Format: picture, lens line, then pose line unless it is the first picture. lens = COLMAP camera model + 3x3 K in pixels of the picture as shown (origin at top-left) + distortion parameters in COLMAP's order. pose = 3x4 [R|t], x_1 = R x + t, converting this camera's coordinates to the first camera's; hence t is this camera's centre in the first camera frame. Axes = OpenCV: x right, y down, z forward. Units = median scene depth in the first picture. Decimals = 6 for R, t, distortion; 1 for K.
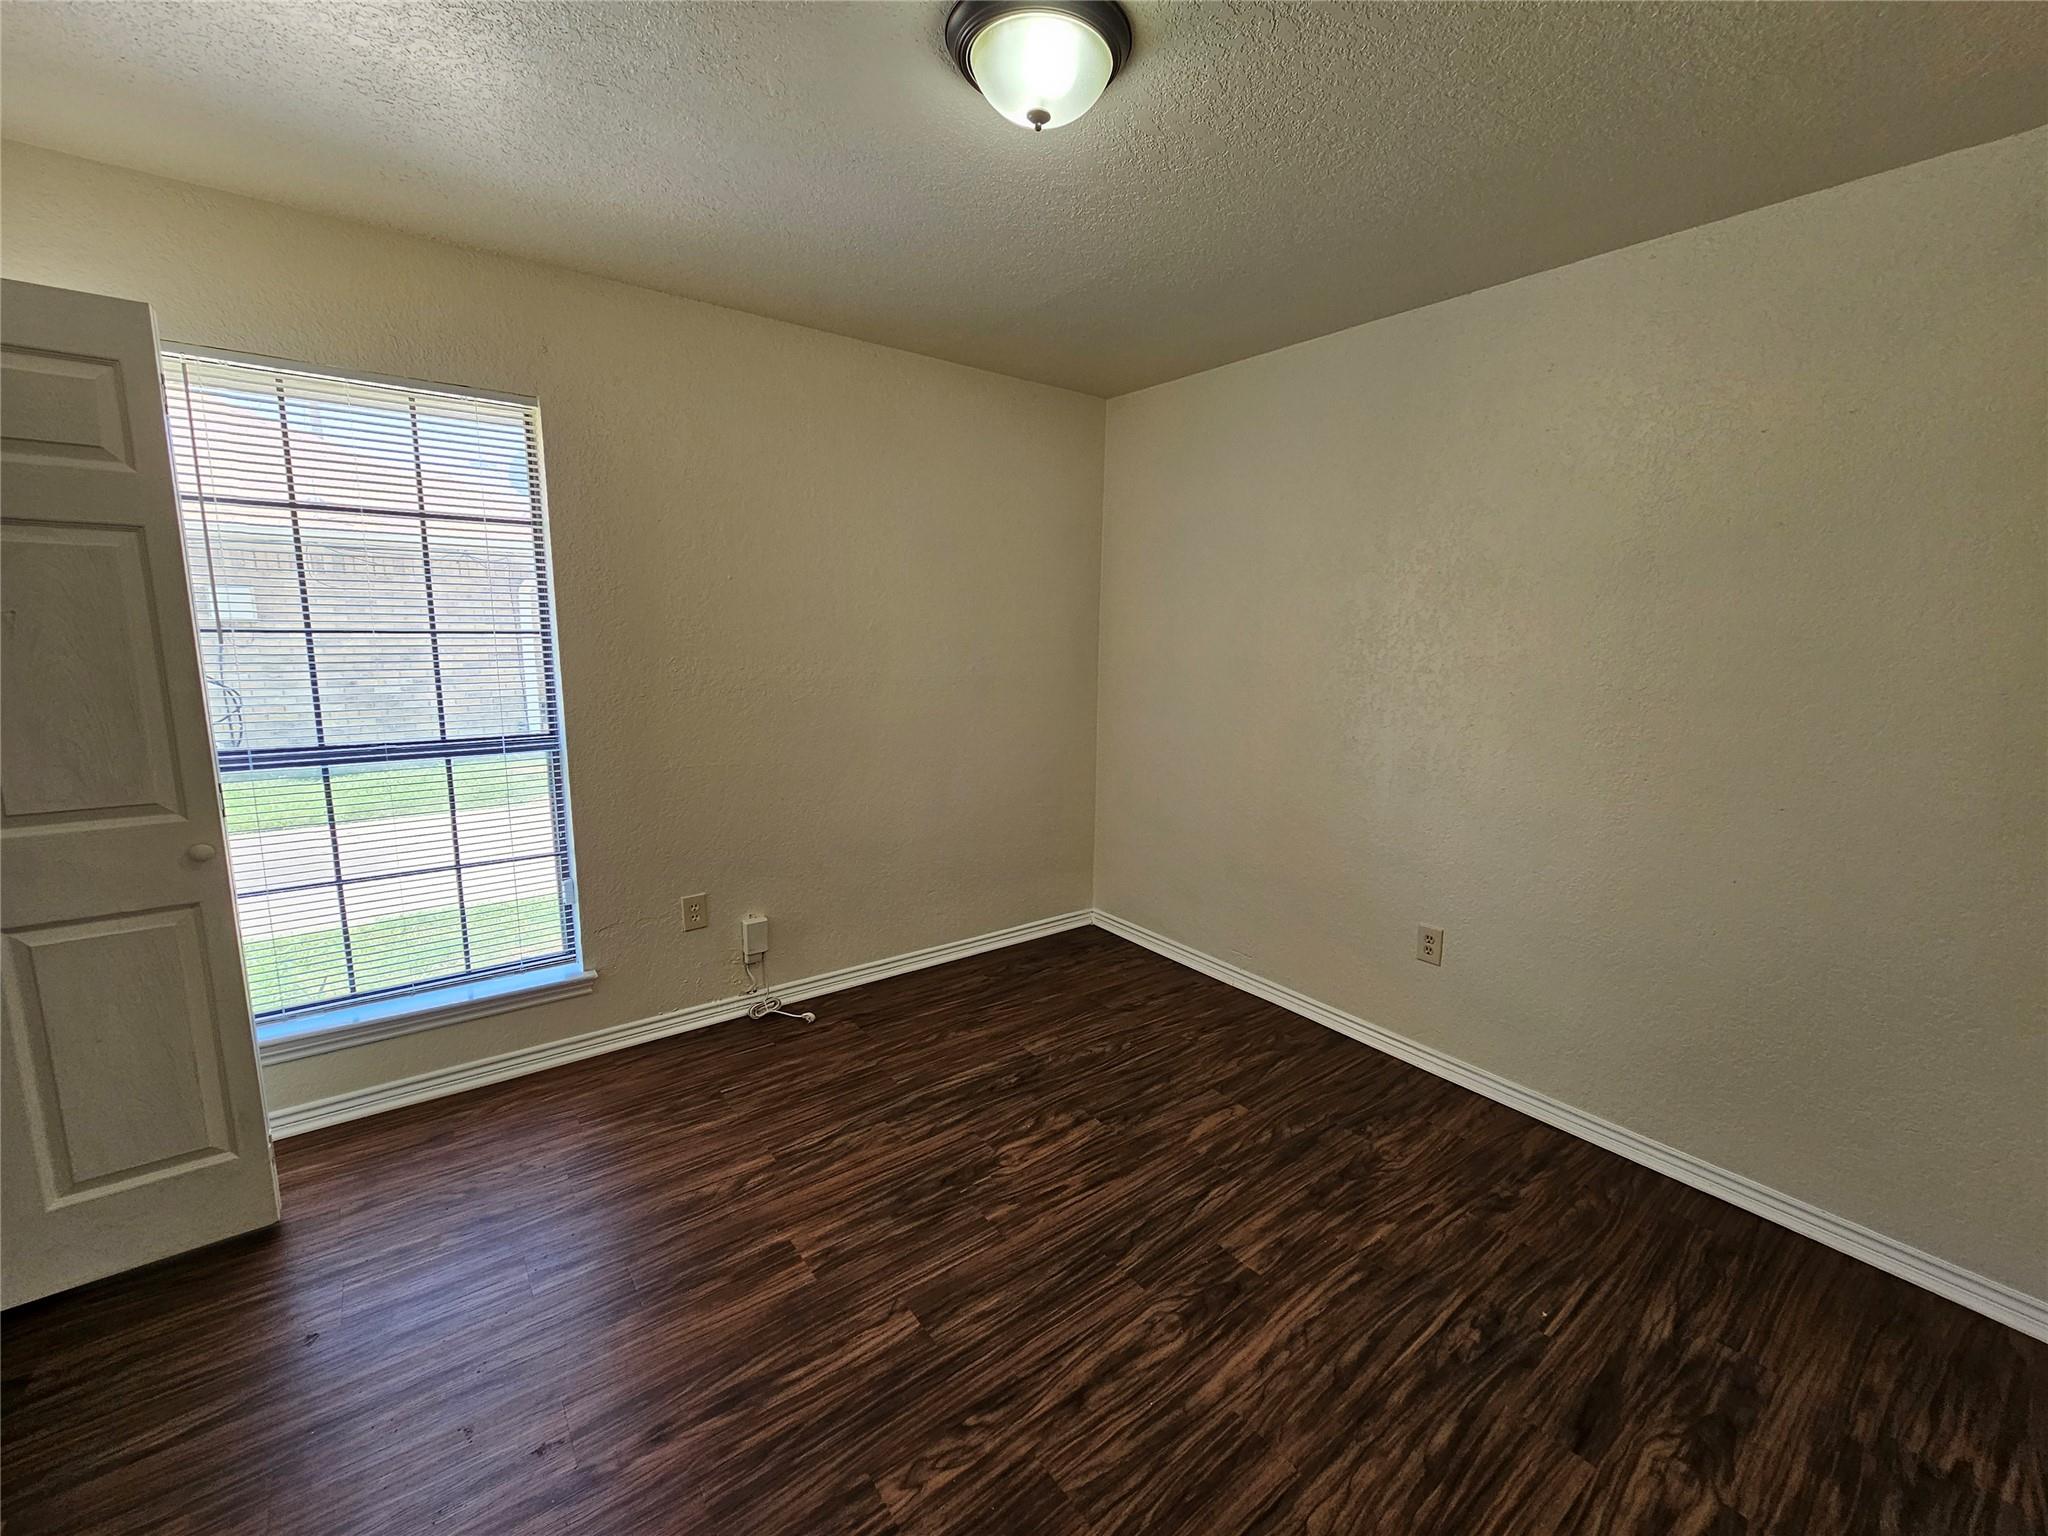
lens RADIAL K [[835.0, 0, 1031.4], [0, 835.0, 769.1], [0, 0, 1]] dist [0.000504, -0.000386]
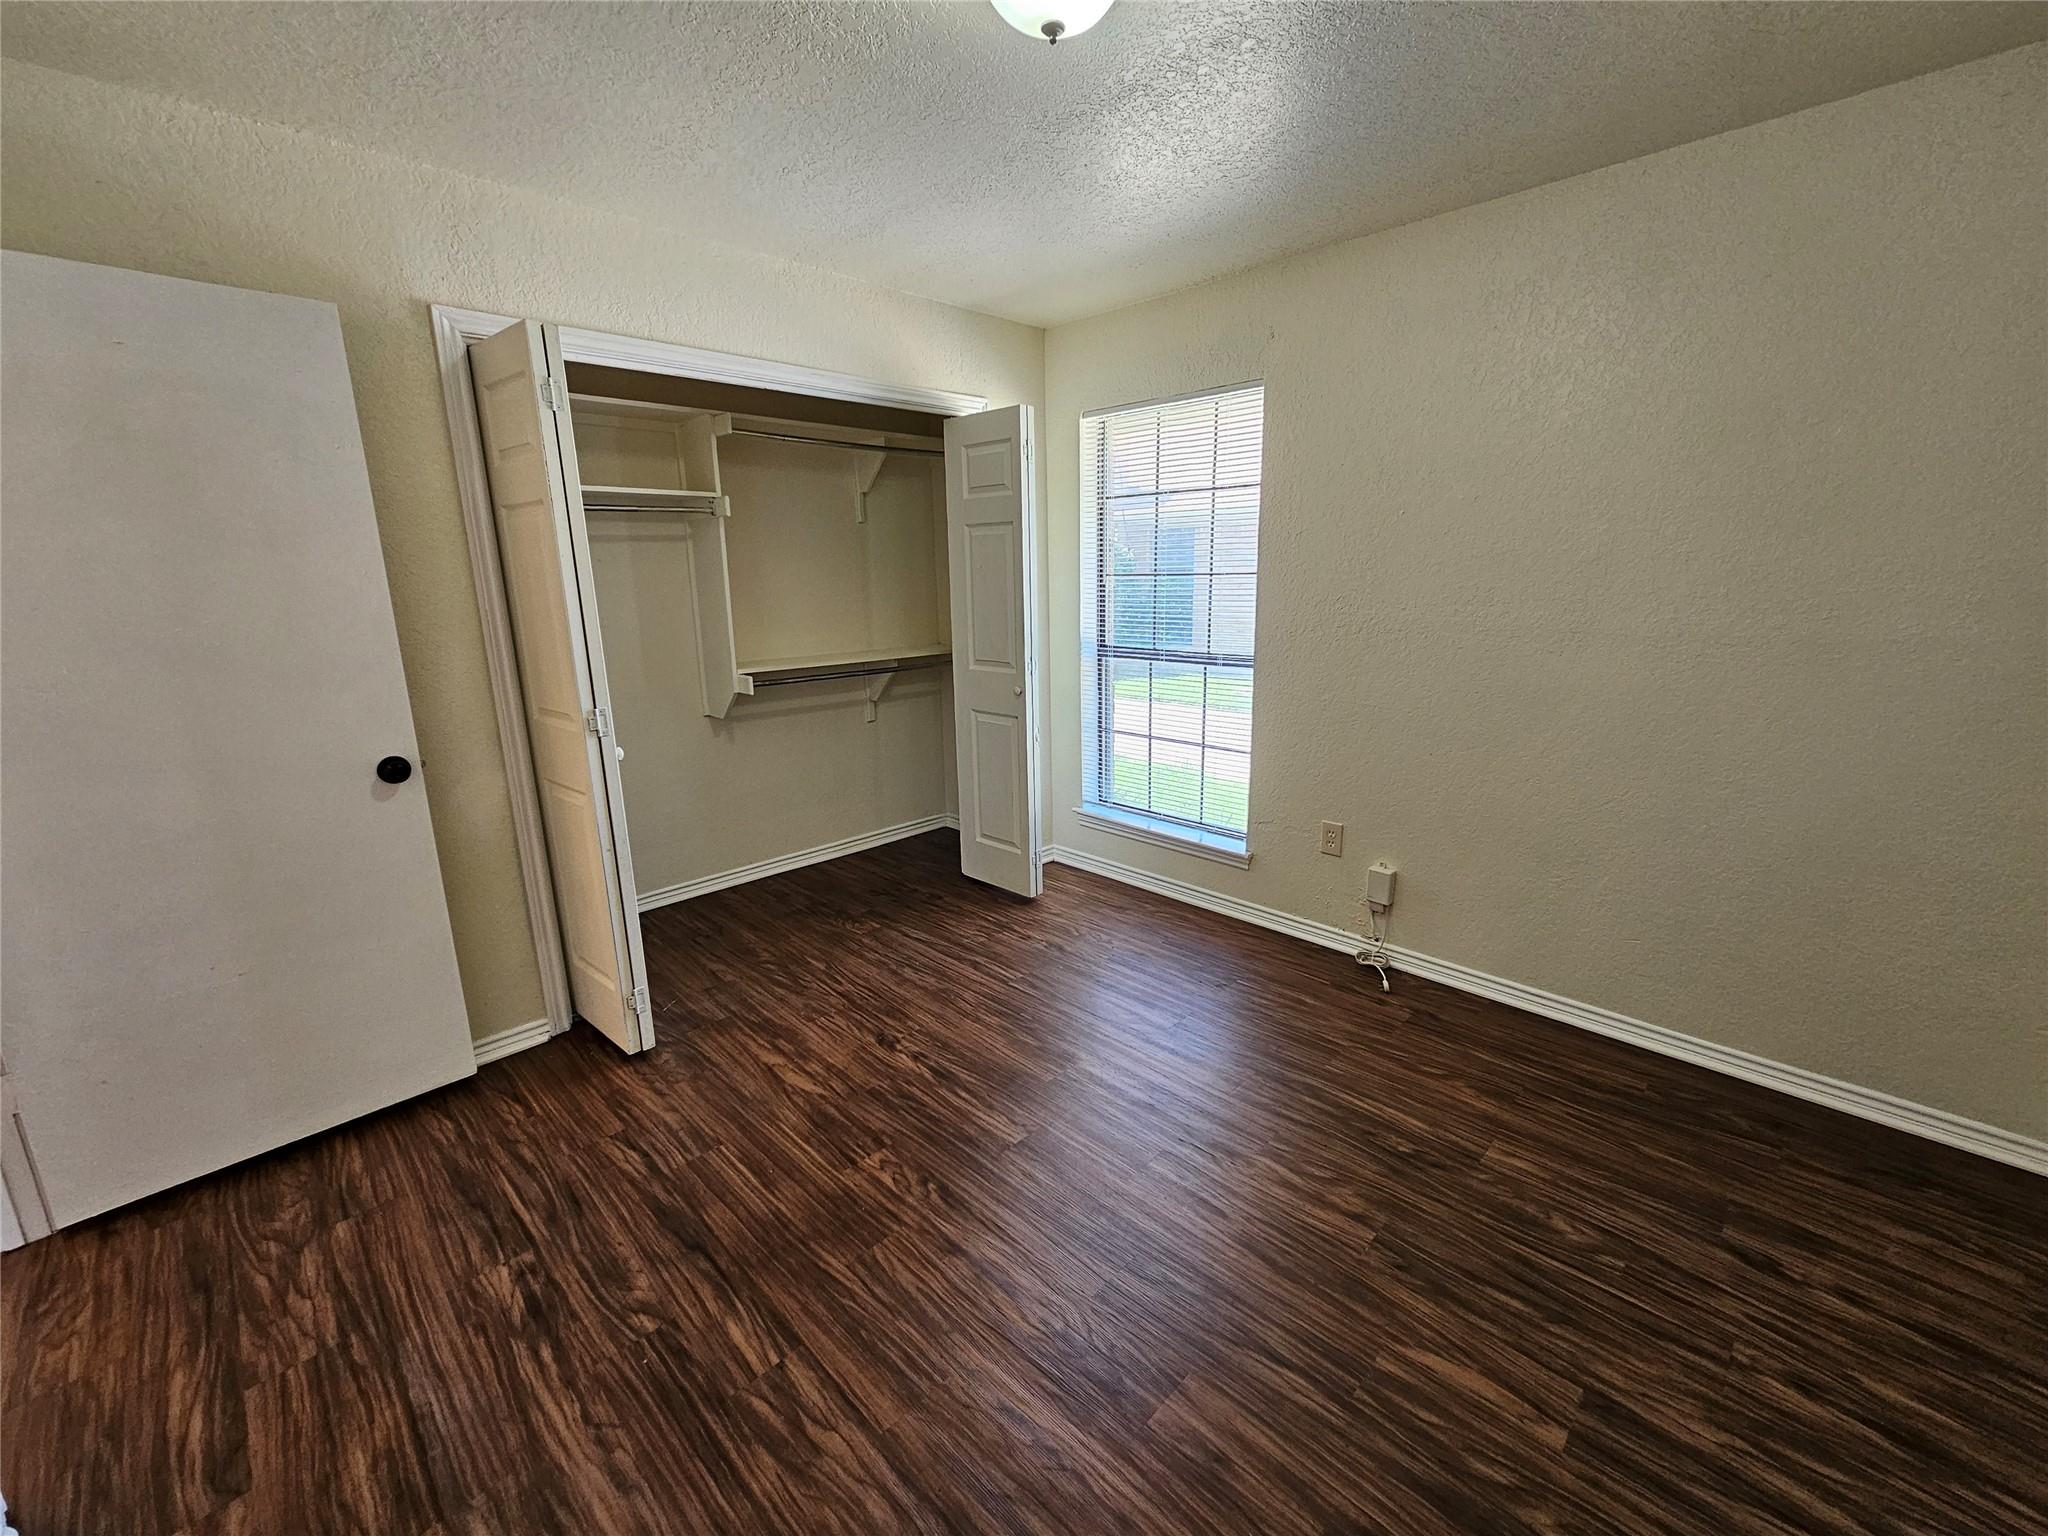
lens RADIAL K [[835.0, 0, 1041.4], [0, 835.0, 761.9], [0, 0, 1]] dist [0.000504, -0.000386]
pose [[0.140303, 0.205428, -0.968563, 0.826096], [-0.150636, 0.971280, 0.184184, -0.094055], [0.978583, 0.120059, 0.167218, 0.673668]]
